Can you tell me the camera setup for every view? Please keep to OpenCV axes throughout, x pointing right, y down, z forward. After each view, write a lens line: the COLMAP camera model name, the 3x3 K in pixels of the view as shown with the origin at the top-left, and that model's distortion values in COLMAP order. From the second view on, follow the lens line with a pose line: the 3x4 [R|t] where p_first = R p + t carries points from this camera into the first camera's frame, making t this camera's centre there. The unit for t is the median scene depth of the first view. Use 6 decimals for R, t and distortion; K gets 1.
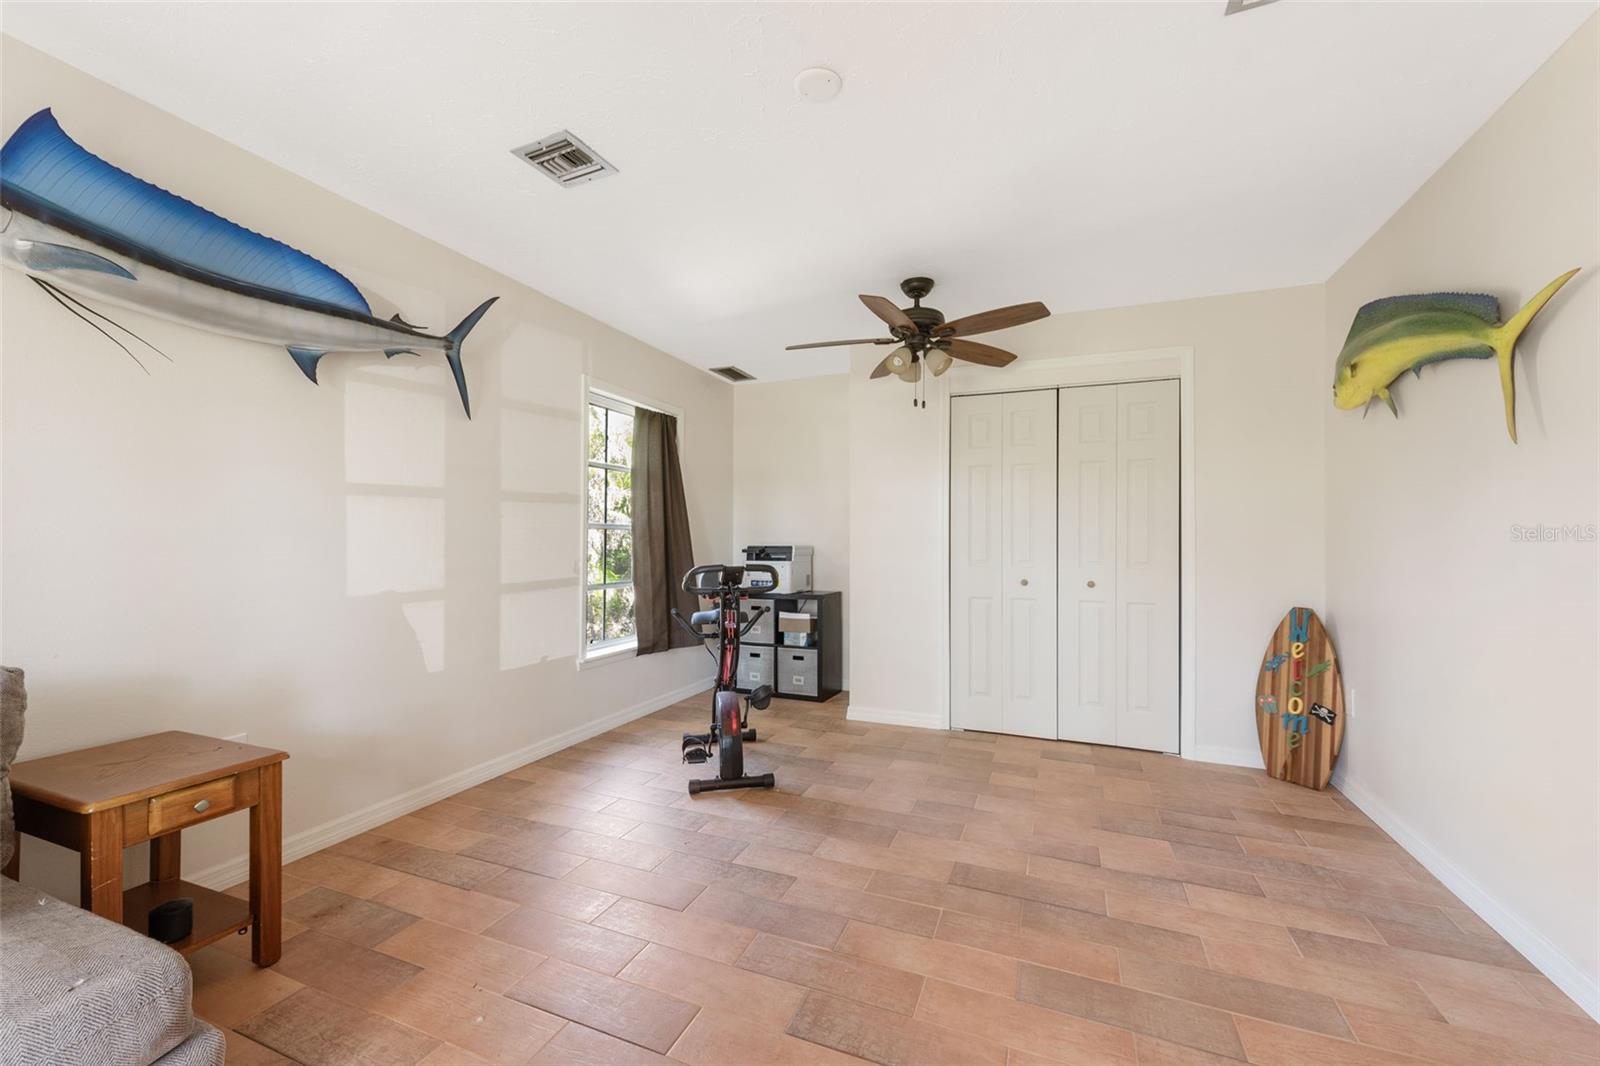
lens RADIAL K [[635.0, 0, 800.0], [0, 635.0, 533.0], [0, 0, 1]] dist [-0.000058, 0.000042]
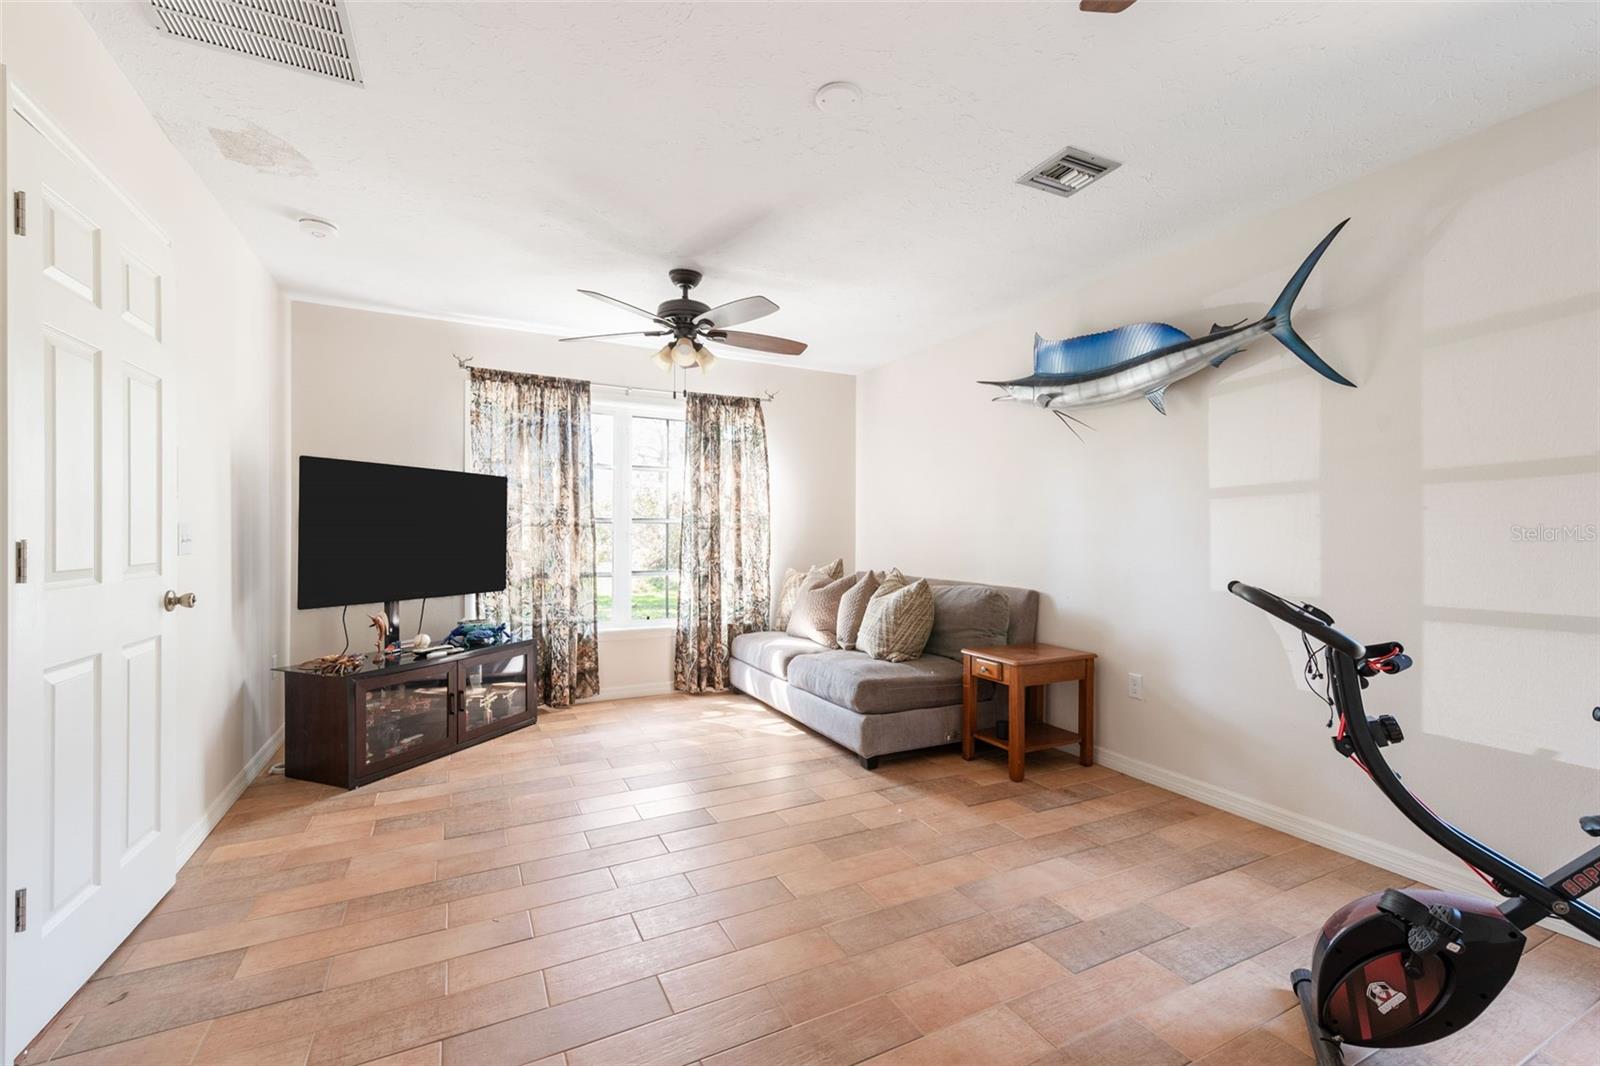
lens RADIAL K [[669.6, 0, 800.0], [0, 669.6, 533.0], [0, 0, 1]] dist [0.000205, -0.000038]
pose [[-0.649210, -0.009132, -0.760555, 0.674897], [-0.003943, 0.999955, -0.008642, 0.013898], [0.760599, -0.002612, -0.649216, 1.242709]]
